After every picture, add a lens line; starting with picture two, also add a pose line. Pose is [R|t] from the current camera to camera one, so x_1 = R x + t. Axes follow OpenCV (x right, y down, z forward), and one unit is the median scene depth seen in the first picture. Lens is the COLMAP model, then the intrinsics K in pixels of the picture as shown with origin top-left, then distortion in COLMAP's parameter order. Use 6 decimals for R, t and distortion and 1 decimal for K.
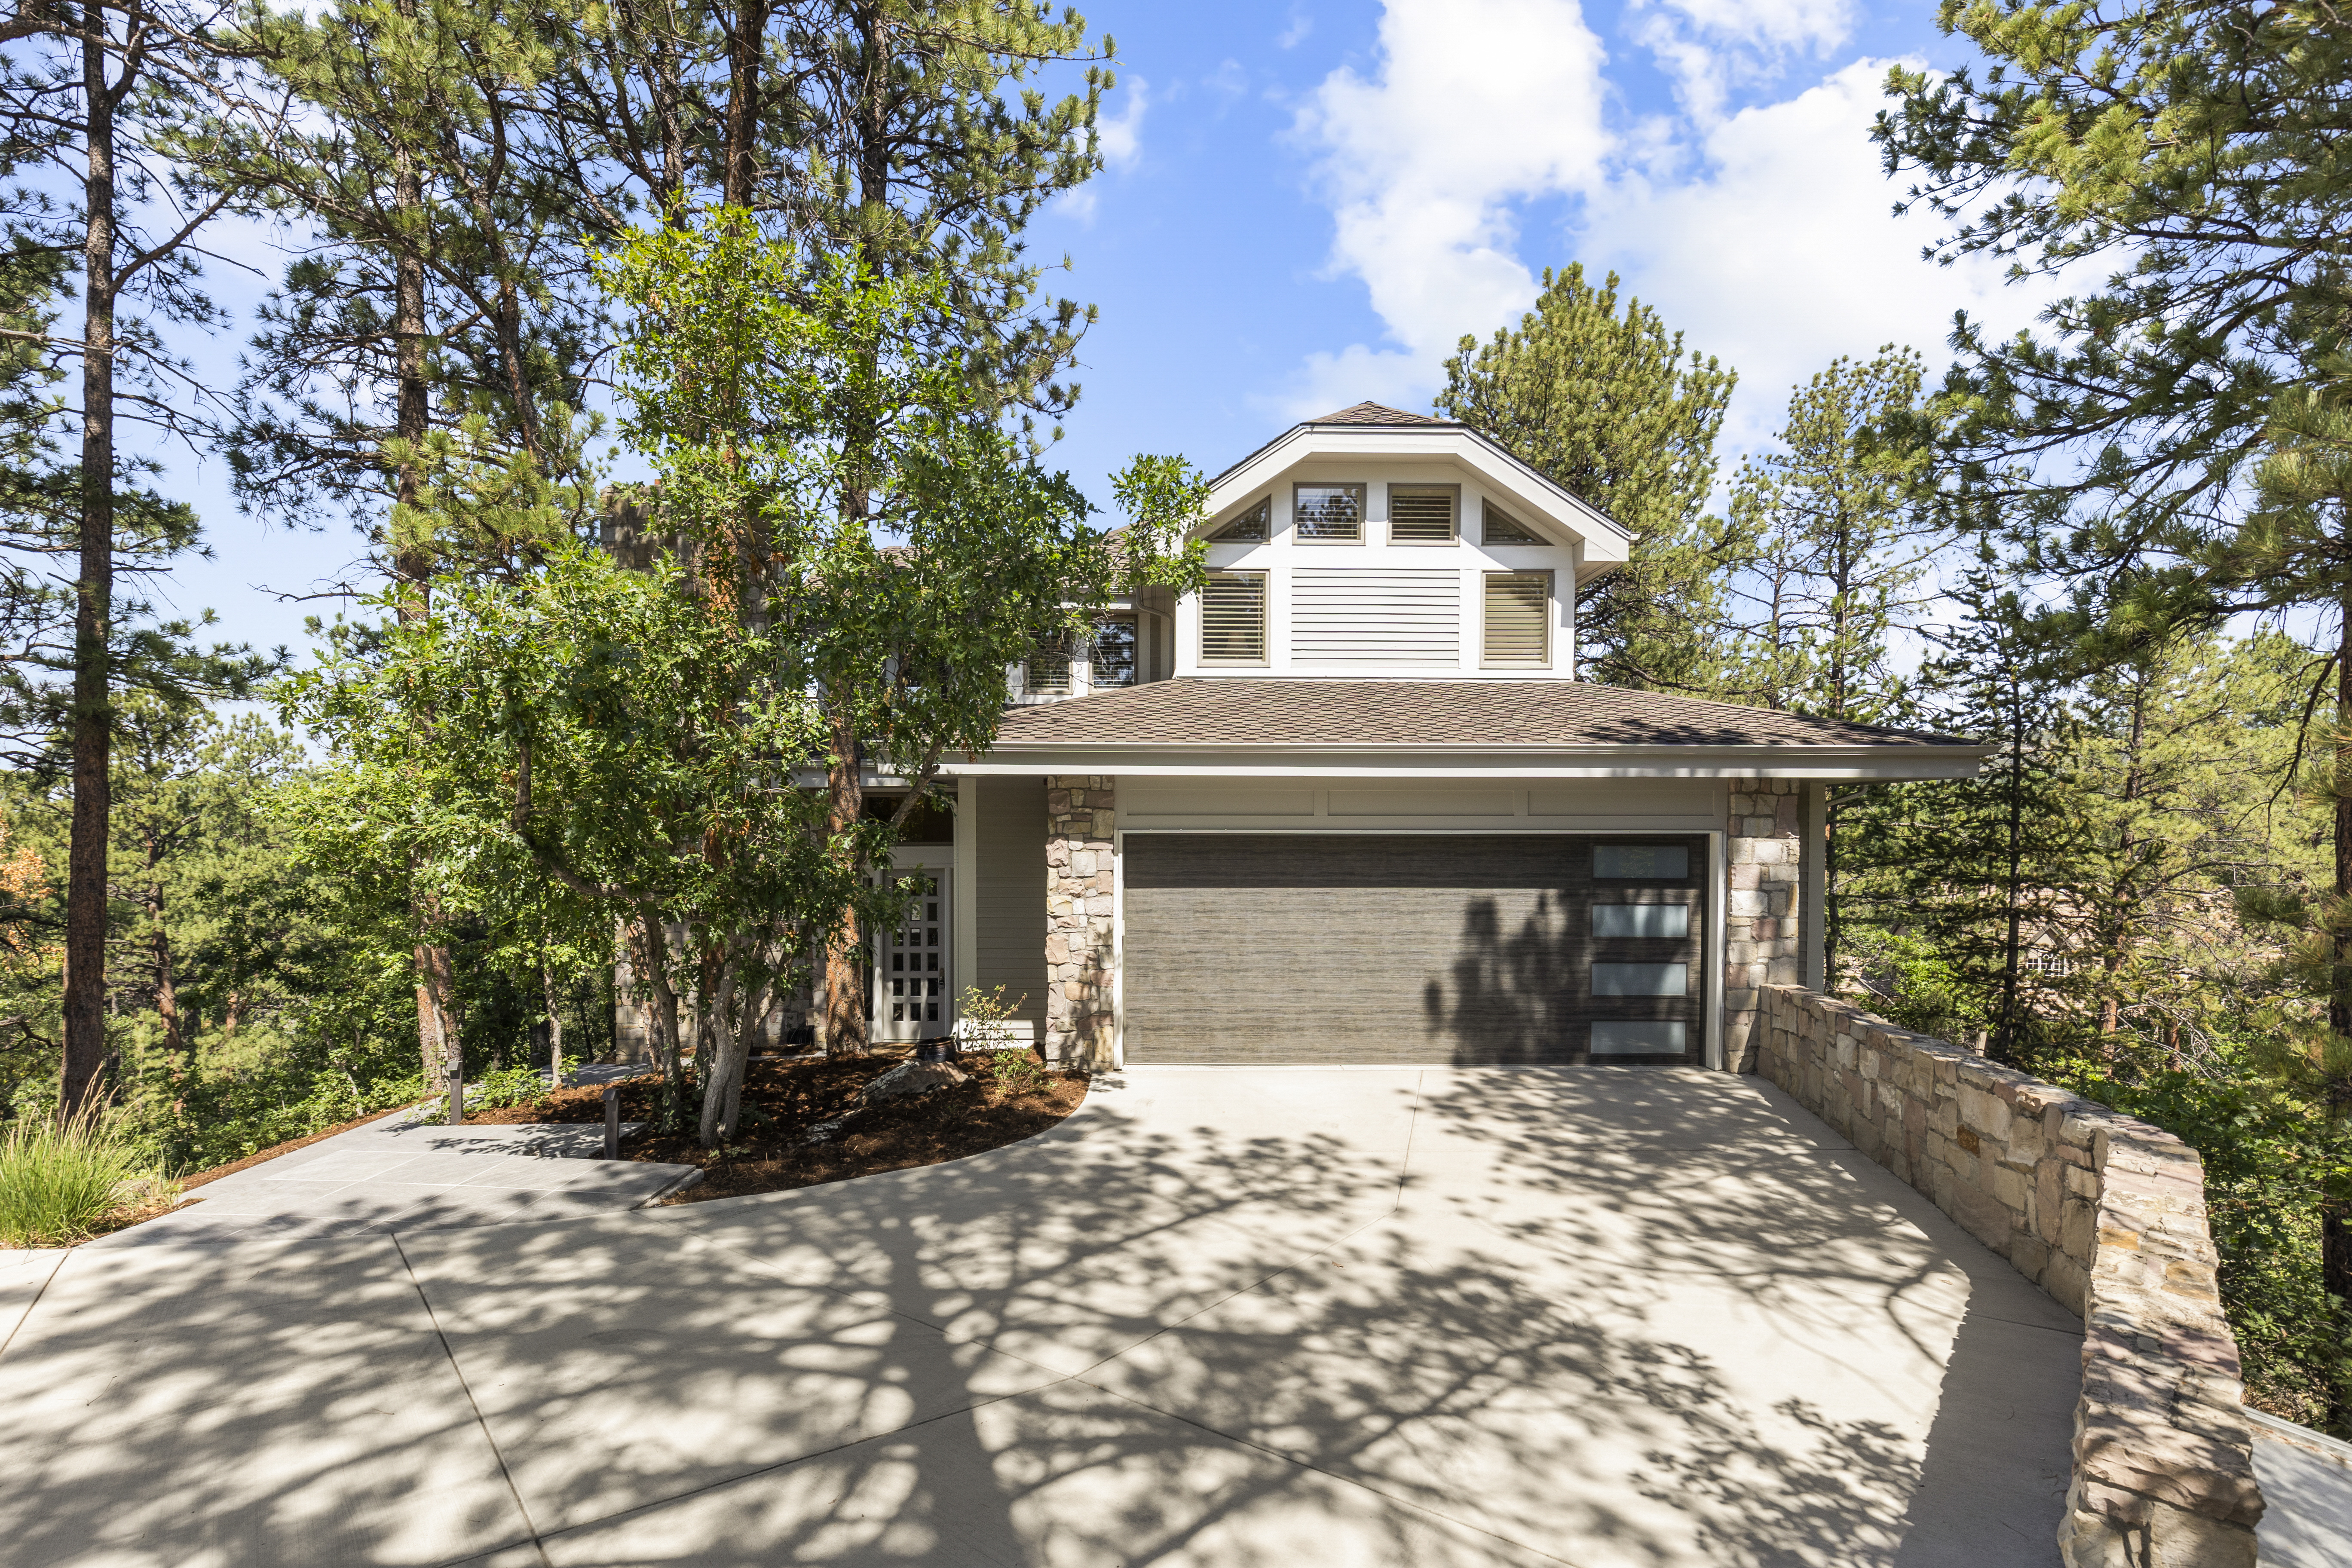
lens RADIAL K [[1113.9, 0, 1175.3], [0, 1113.9, 785.1], [0, 0, 1]] dist [-0.000828, -0.001520]
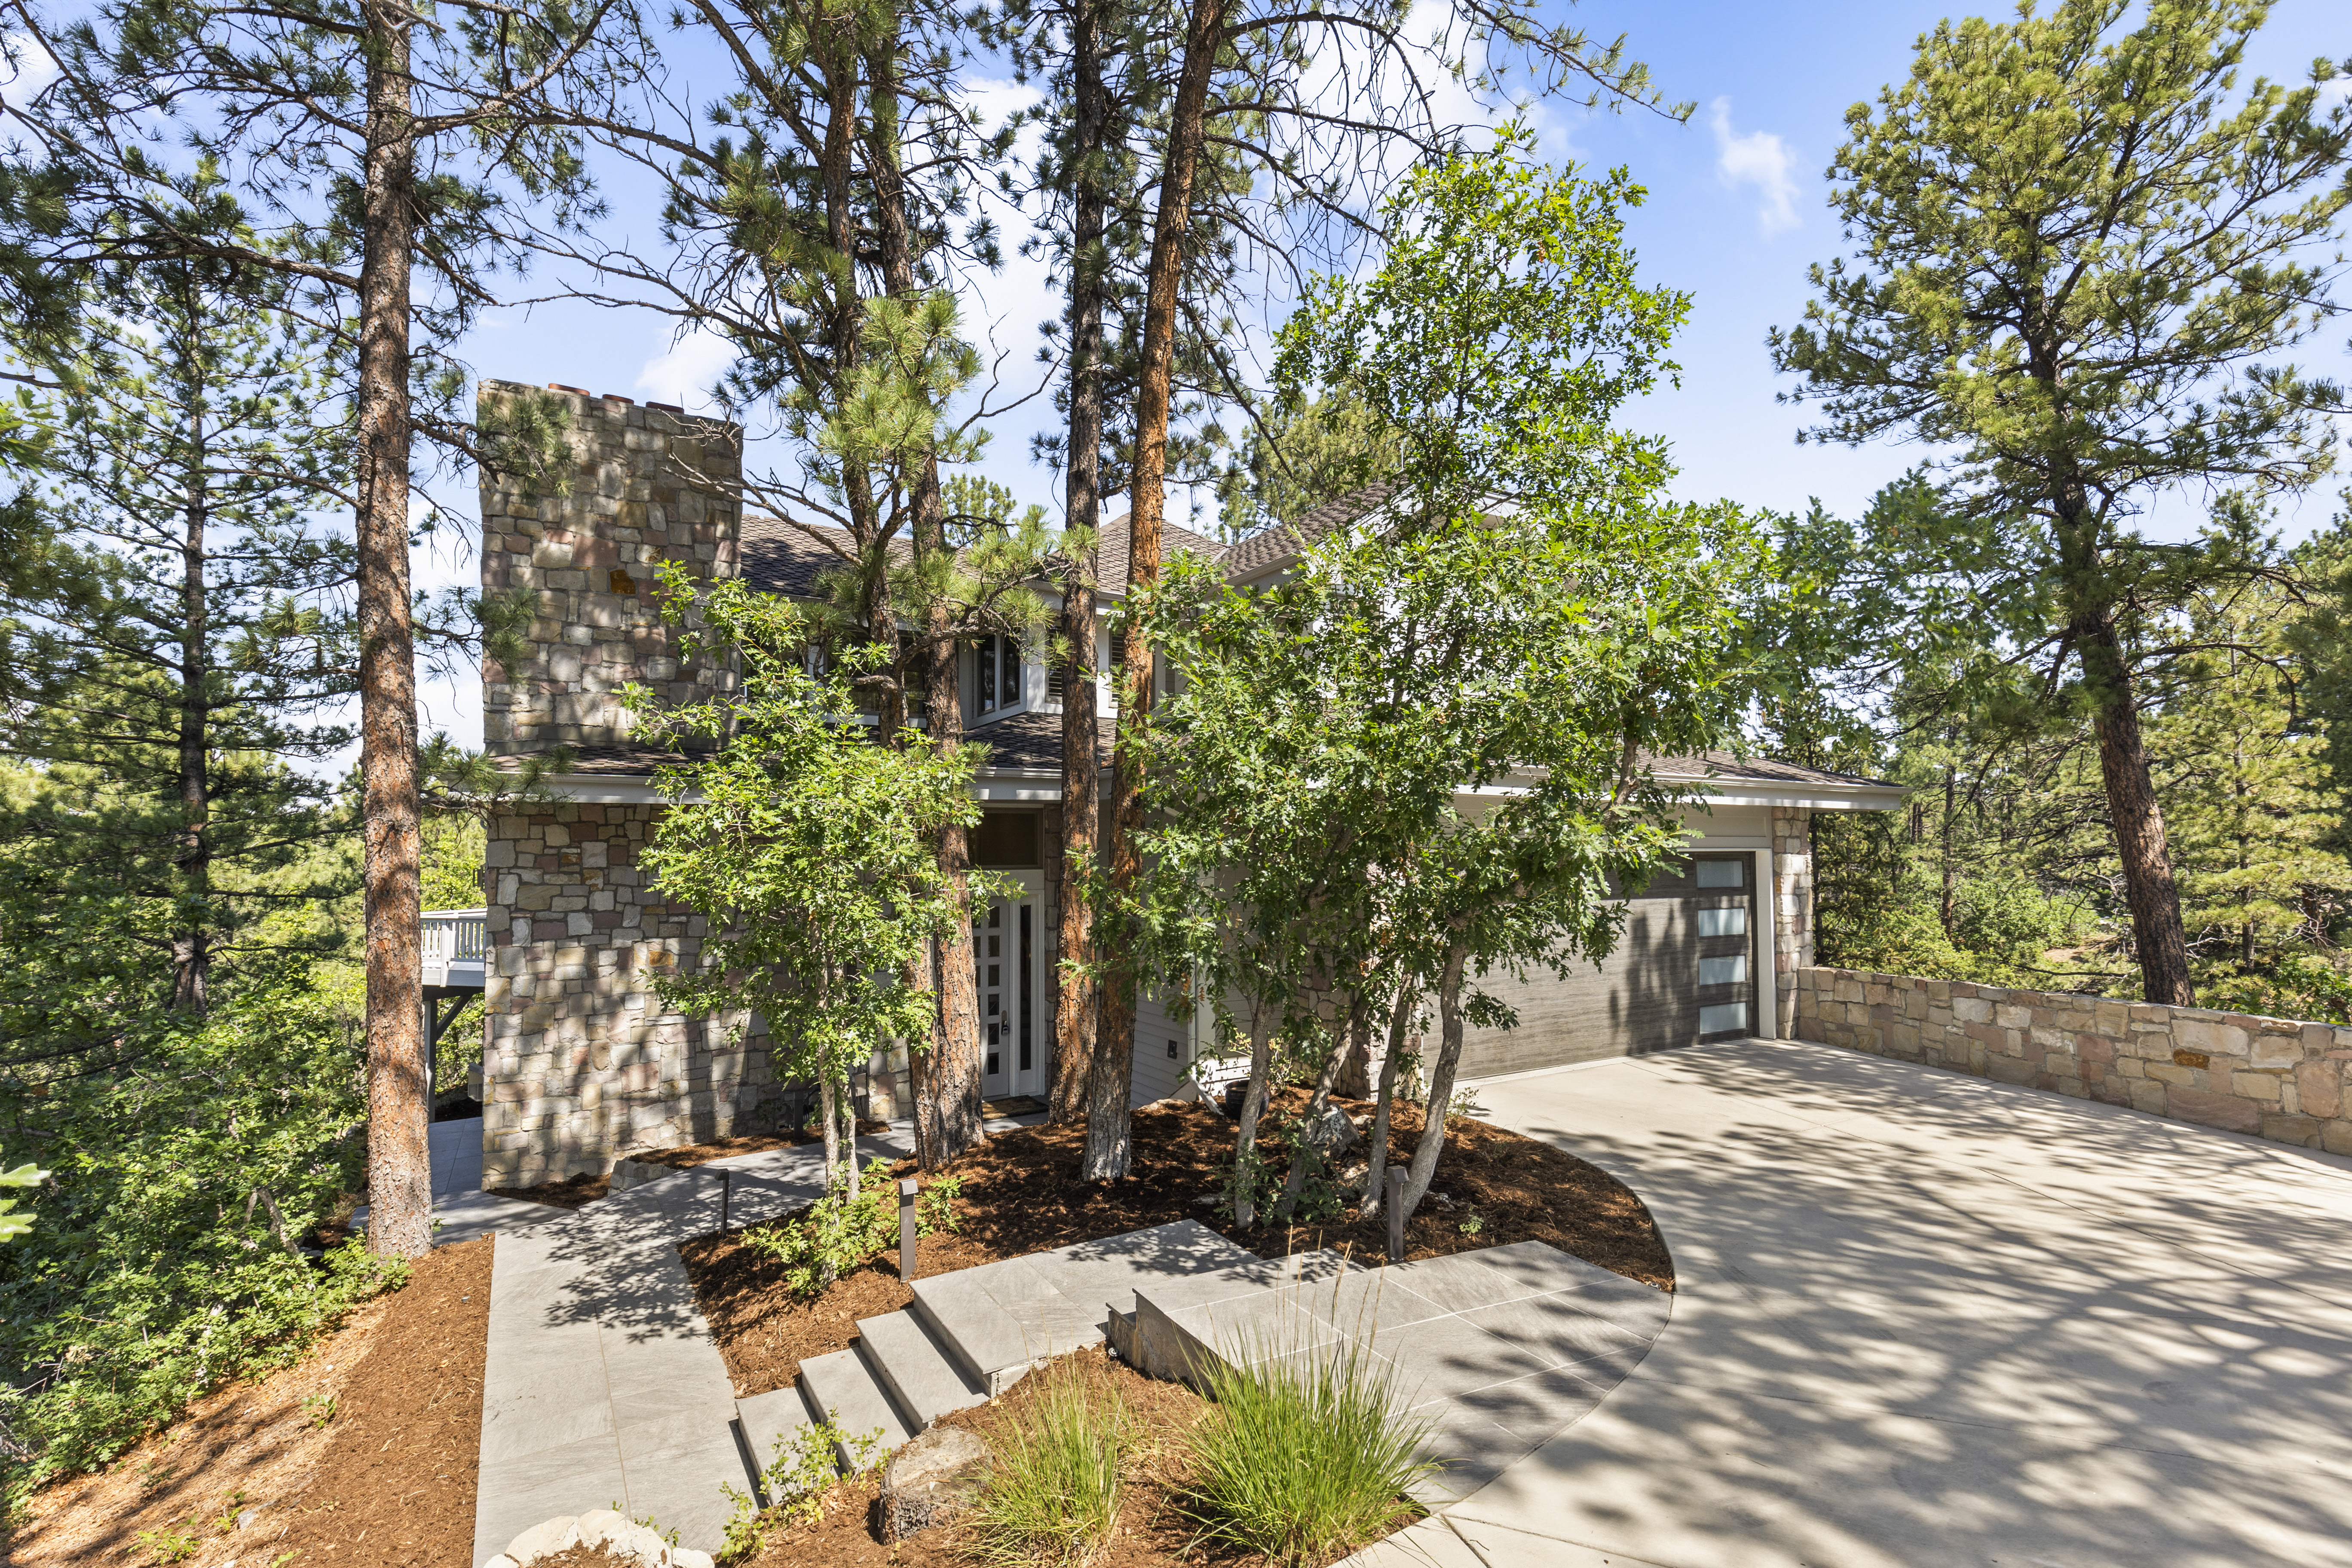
lens RADIAL K [[1059.6, 0, 1174.8], [0, 1059.6, 794.5], [0, 0, 1]] dist [0.000000, -0.001303]
pose [[0.886312, 0.011351, 0.462950, -1.052139], [0.001157, 0.999642, -0.026725, 0.017025], [-0.463087, 0.024222, 0.885982, 0.391339]]
